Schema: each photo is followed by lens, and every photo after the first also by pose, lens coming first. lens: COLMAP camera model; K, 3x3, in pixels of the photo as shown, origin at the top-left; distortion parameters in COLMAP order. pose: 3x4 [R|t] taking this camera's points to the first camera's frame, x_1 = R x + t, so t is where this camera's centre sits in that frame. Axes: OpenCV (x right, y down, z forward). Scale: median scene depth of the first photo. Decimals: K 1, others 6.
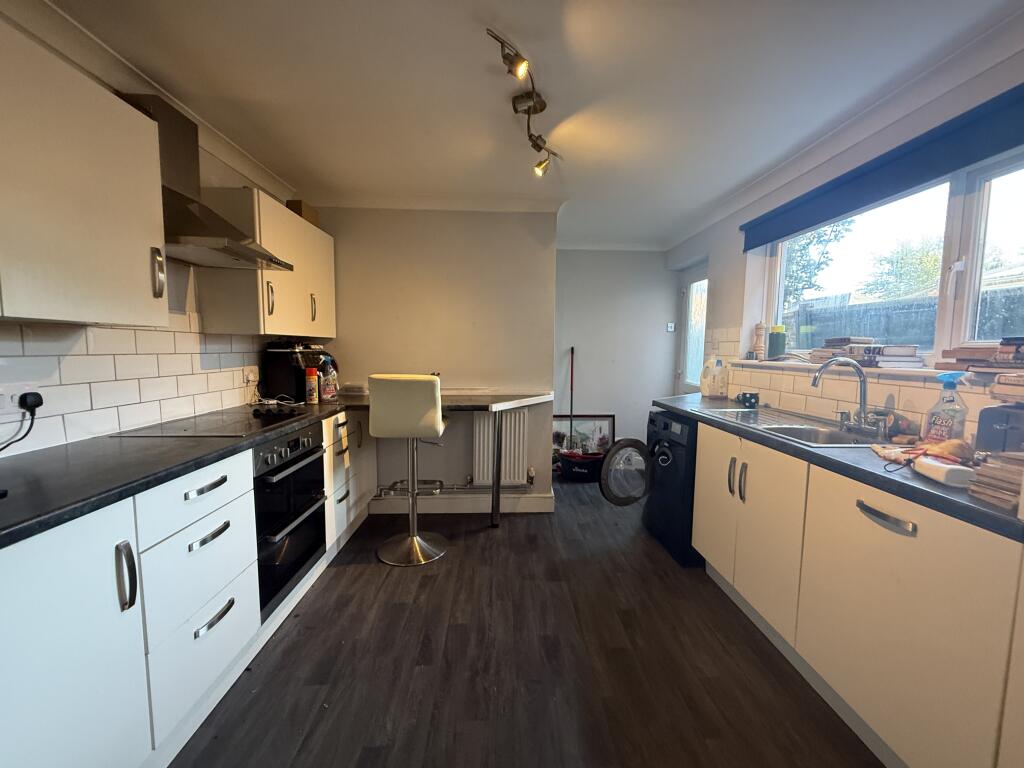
lens RADIAL K [[408.3, 0, 512.0], [0, 408.3, 384.0], [0, 0, 1]] dist [0.000912, -0.000116]
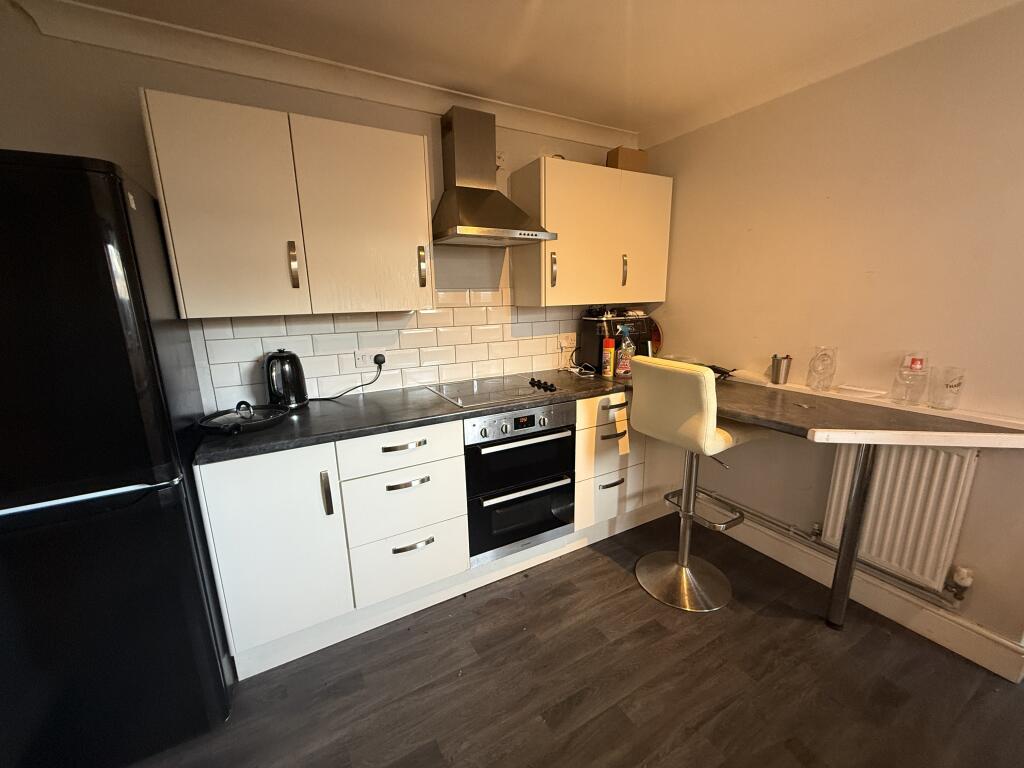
lens RADIAL K [[408.3, 0, 512.0], [0, 408.3, 384.0], [0, 0, 1]] dist [0.000912, -0.000116]
pose [[0.460300, 0.172232, -0.870896, 0.257993], [-0.053901, 0.984612, 0.166233, -0.089219], [0.886126, -0.029575, 0.462501, 0.414219]]
